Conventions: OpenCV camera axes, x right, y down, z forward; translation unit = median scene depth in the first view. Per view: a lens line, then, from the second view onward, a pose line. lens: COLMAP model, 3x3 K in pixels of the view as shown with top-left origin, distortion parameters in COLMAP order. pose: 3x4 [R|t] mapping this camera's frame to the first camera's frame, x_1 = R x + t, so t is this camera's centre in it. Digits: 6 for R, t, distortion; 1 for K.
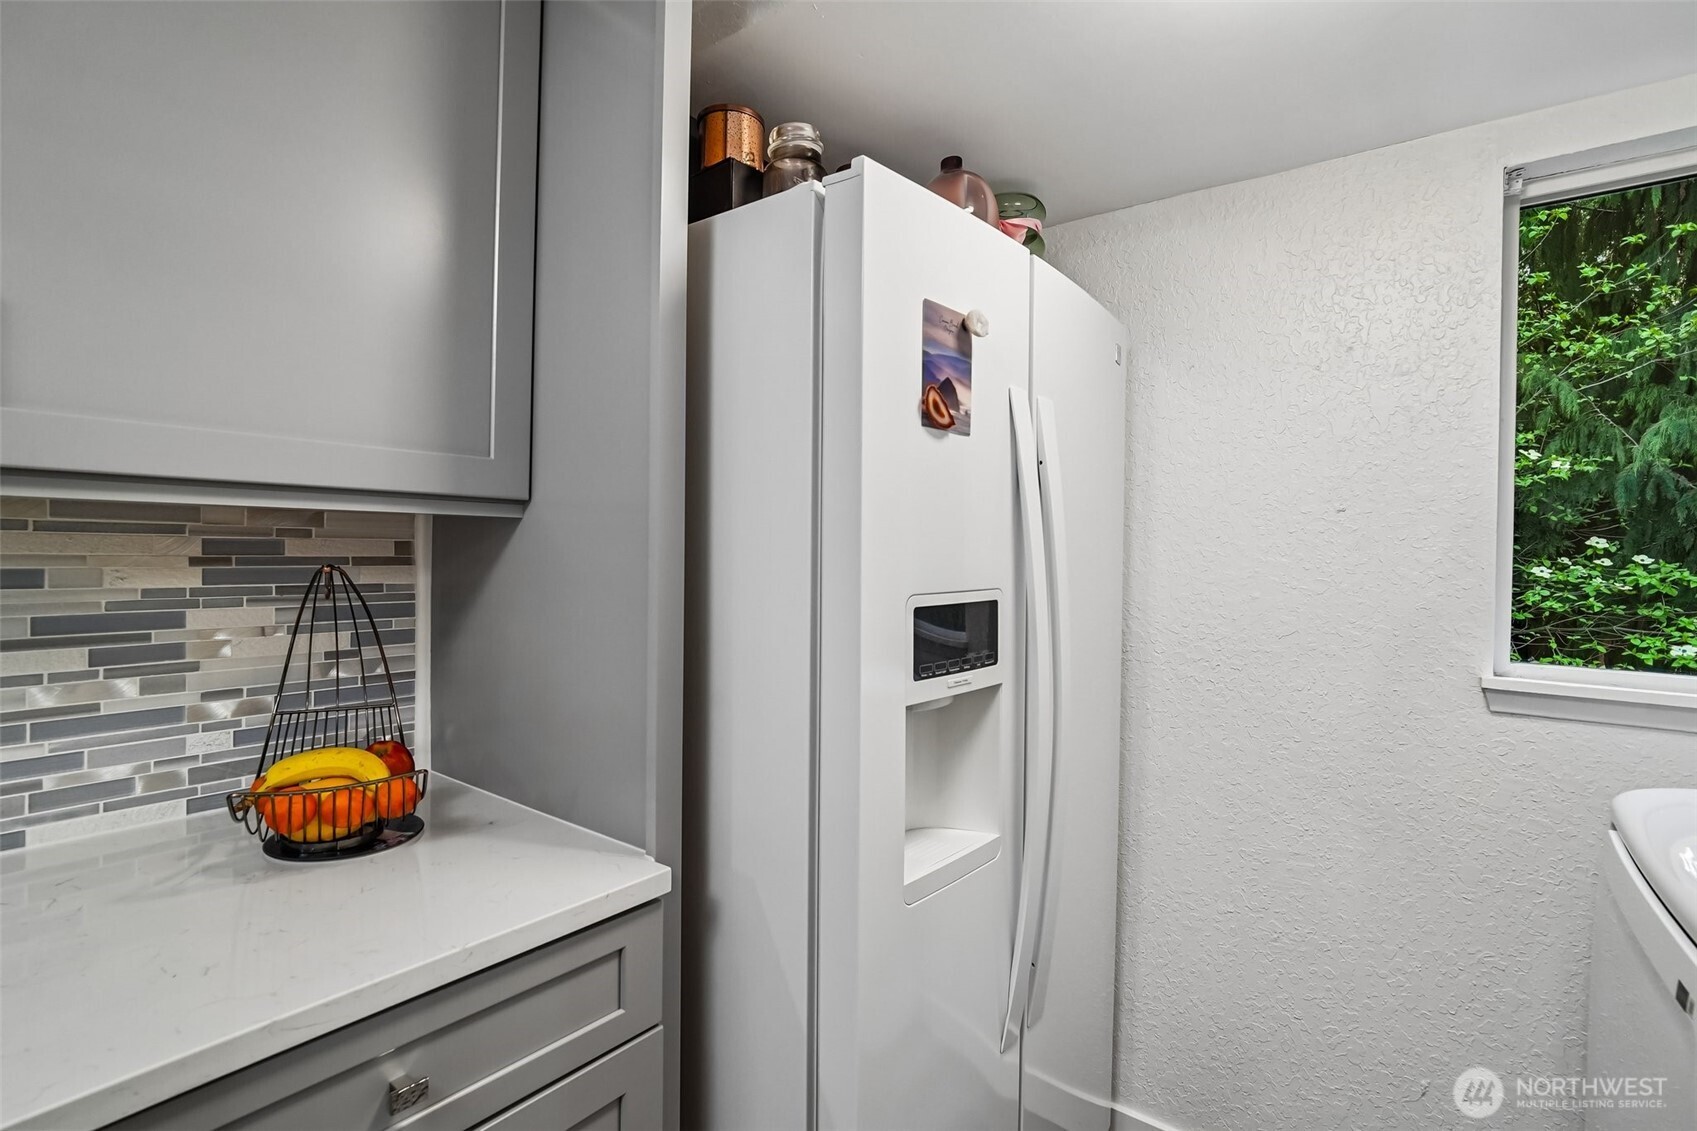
lens RADIAL K [[798.6, 0, 873.6], [0, 798.6, 559.1], [0, 0, 1]] dist [-0.019521, 0.007059]
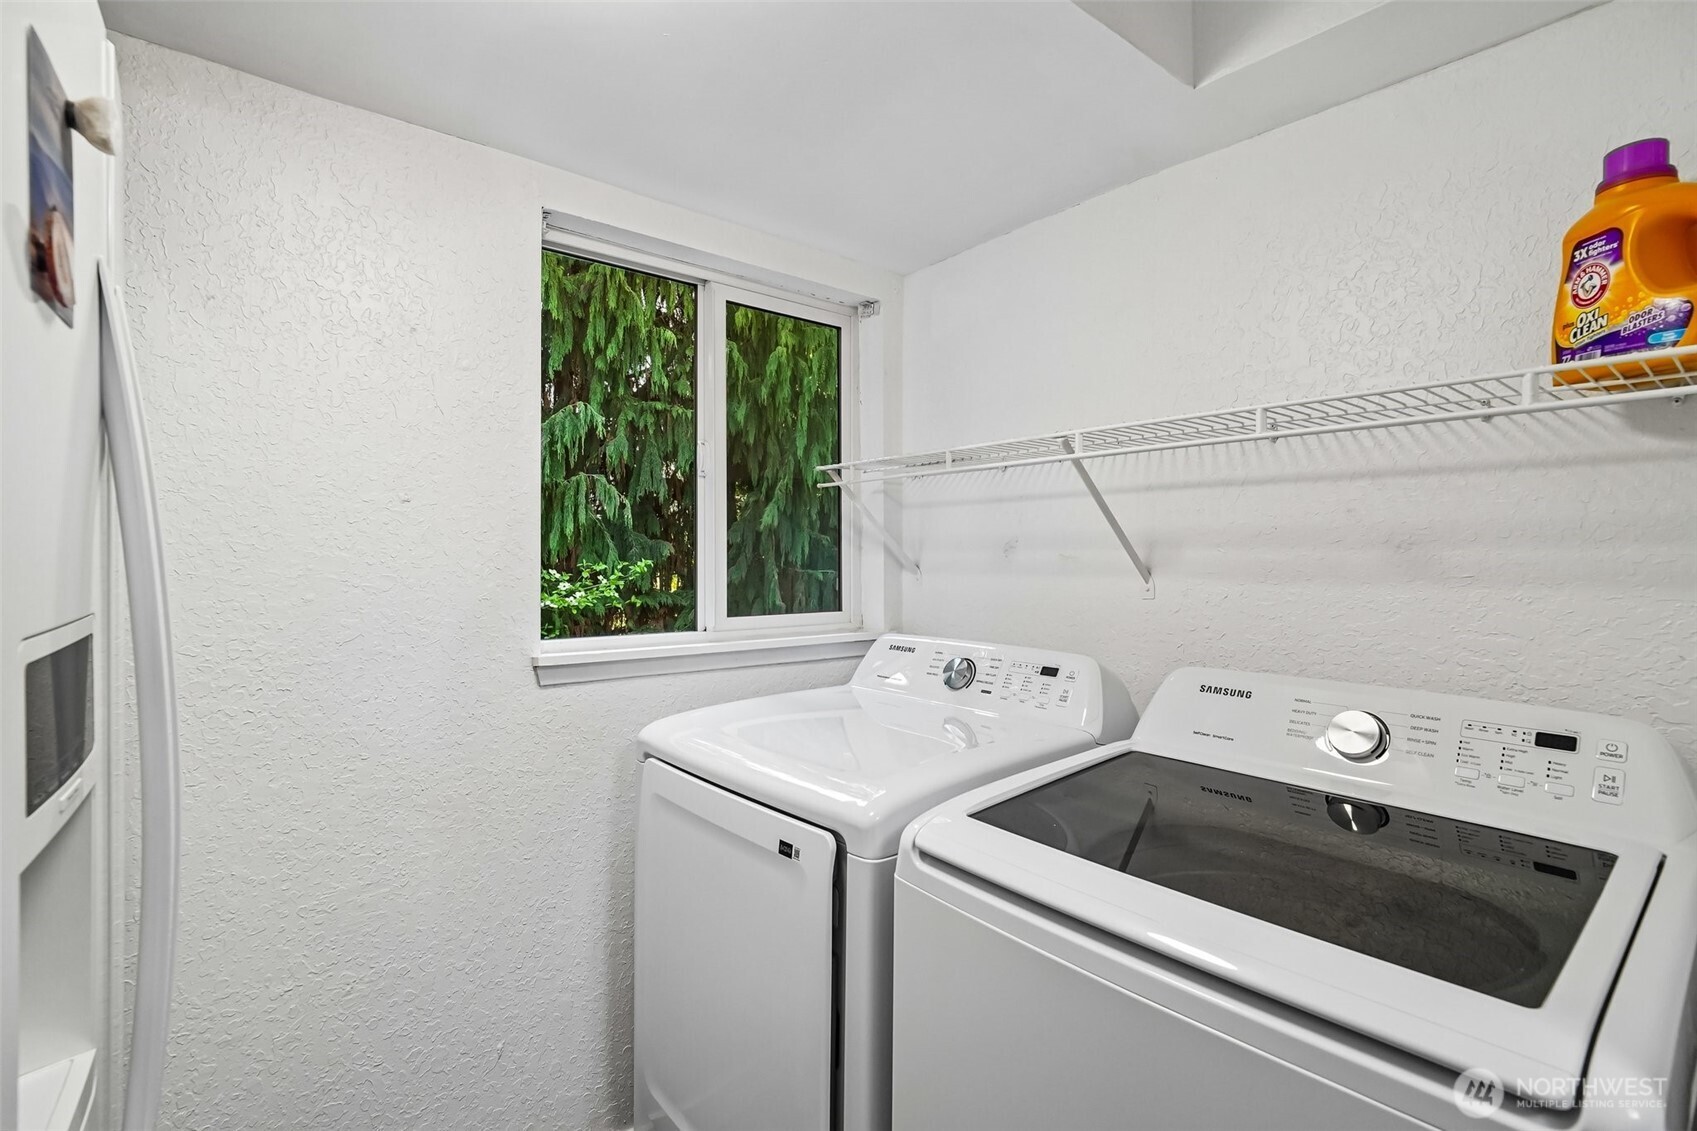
lens RADIAL K [[798.6, 0, 837.1], [0, 798.6, 559.1], [0, 0, 1]] dist [-0.019521, 0.007059]
pose [[0.255486, -0.019169, 0.966623, -0.244974], [0.007976, 0.999811, 0.017719, -0.006464], [-0.966780, 0.003183, 0.255591, 0.350476]]
